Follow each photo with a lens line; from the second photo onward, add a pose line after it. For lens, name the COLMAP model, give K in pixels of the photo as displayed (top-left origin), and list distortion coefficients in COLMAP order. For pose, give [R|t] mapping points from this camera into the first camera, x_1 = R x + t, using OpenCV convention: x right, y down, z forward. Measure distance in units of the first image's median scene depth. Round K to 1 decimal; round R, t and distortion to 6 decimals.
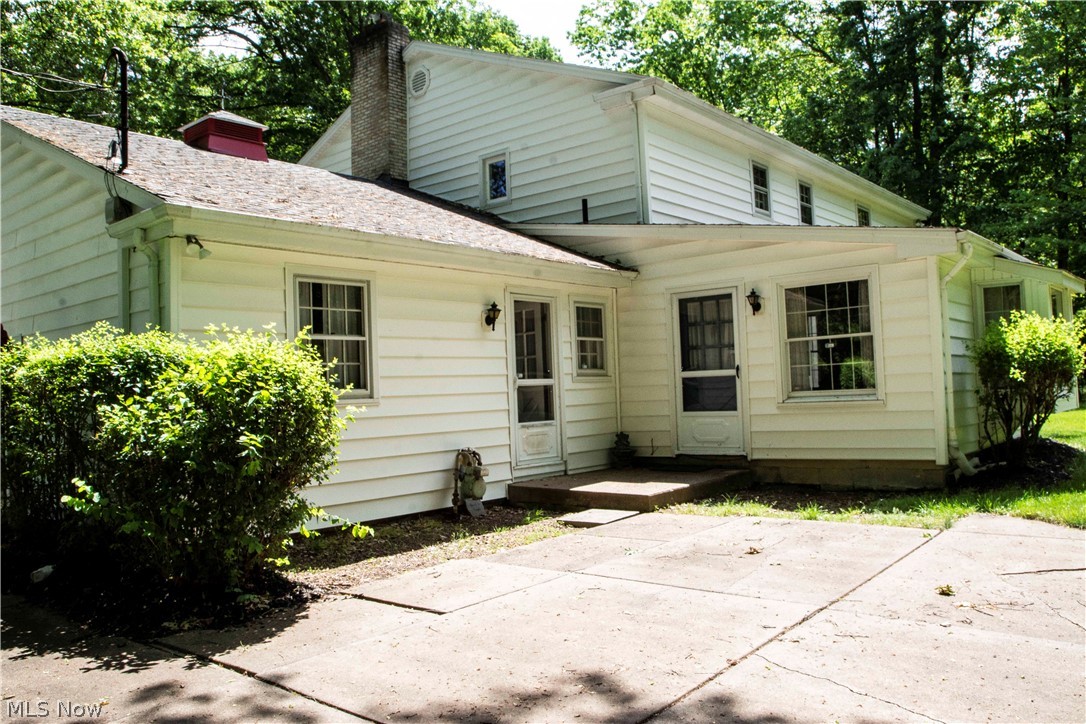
lens RADIAL K [[863.4, 0, 543.0], [0, 863.4, 362.0], [0, 0, 1]] dist [-0.154905, 0.152391]
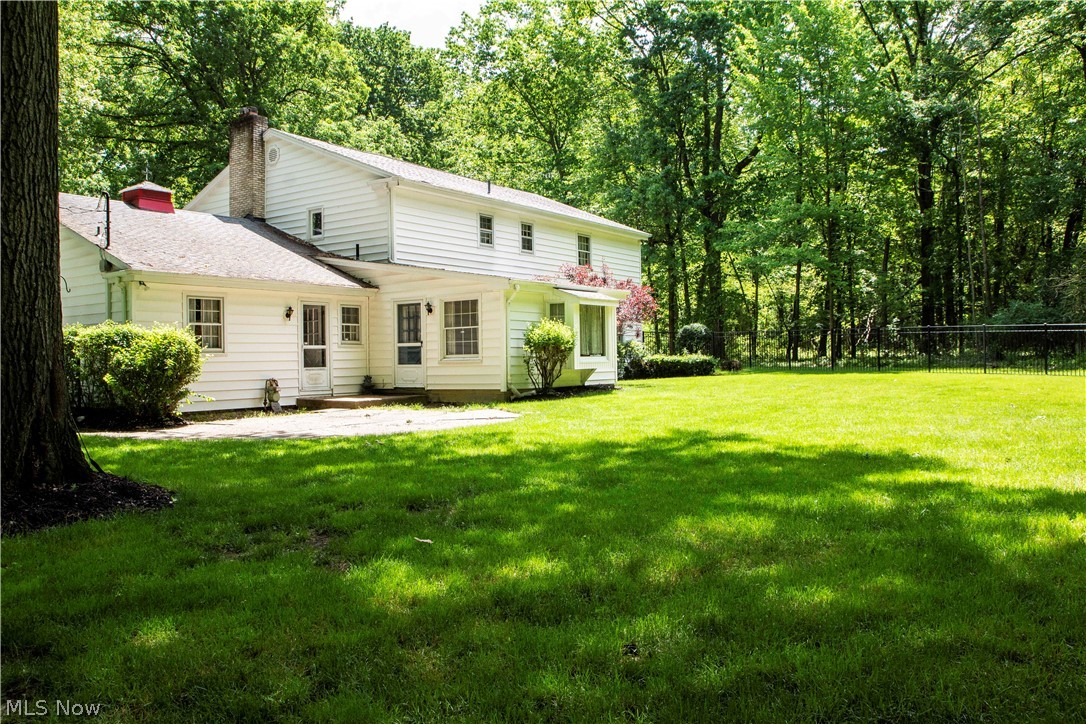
lens RADIAL K [[863.4, 0, 543.0], [0, 863.4, 362.0], [0, 0, 1]] dist [-0.154905, 0.152391]
pose [[0.994291, 0.021743, 0.104465, 0.300077], [-0.025536, 0.999057, 0.035111, -0.023369], [-0.103603, -0.037578, 0.993909, -0.953160]]
